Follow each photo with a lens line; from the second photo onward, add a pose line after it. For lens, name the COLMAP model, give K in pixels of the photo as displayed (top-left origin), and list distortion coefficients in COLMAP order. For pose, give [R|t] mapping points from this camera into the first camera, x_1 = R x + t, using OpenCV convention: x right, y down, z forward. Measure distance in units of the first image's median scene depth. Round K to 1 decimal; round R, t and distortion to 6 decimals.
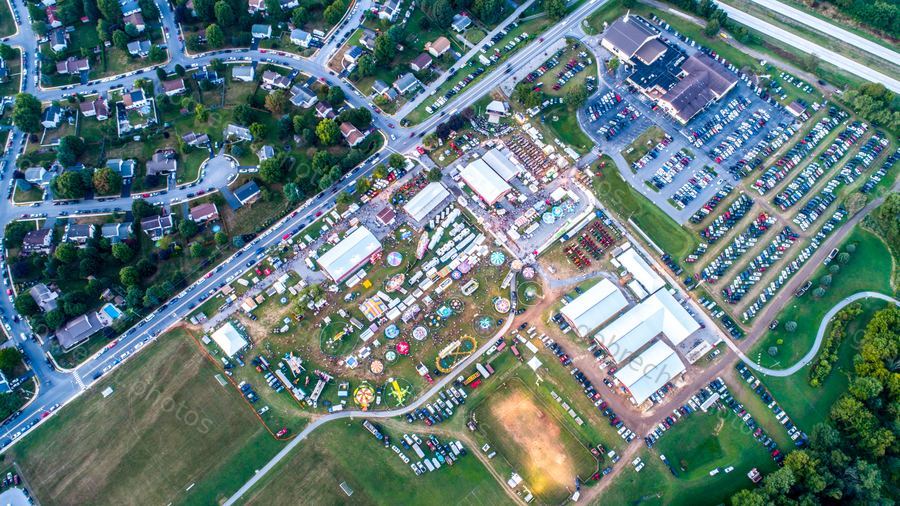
lens RADIAL K [[596.7, 0, 451.9], [0, 596.7, 276.4], [0, 0, 1]] dist [-0.008991, 0.005764]
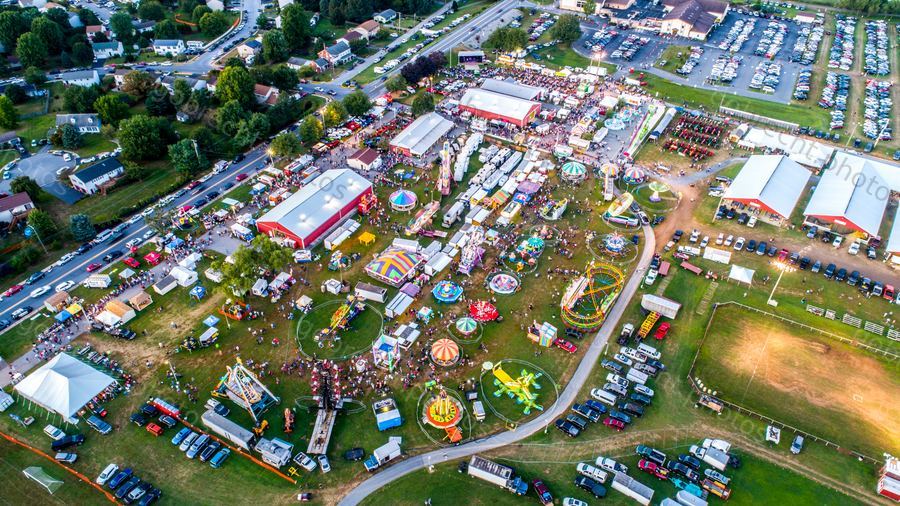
lens RADIAL K [[610.8, 0, 452.4], [0, 610.8, 259.1], [0, 0, 1]] dist [-0.009382, 0.005369]
pose [[0.947975, -0.195984, 0.250867, -0.201518], [0.288246, 0.862906, -0.415100, 0.256763], [-0.135122, 0.465816, 0.874504, 0.534979]]
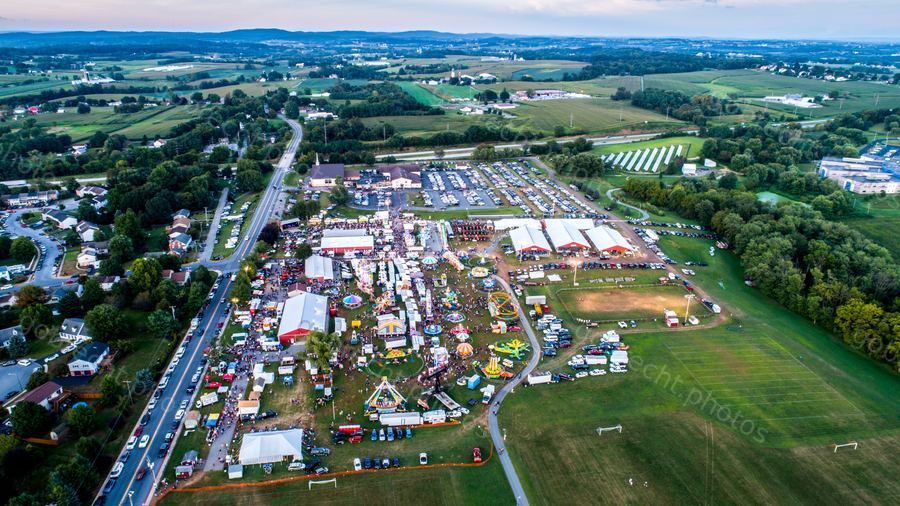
lens RADIAL K [[609.3, 0, 449.7], [0, 609.3, 231.7], [0, 0, 1]] dist [-0.010815, 0.005928]
pose [[0.559307, -0.264853, 0.785512, -0.615916], [0.753735, 0.556908, -0.348907, 0.288045], [-0.345049, 0.787214, 0.511111, 0.482442]]
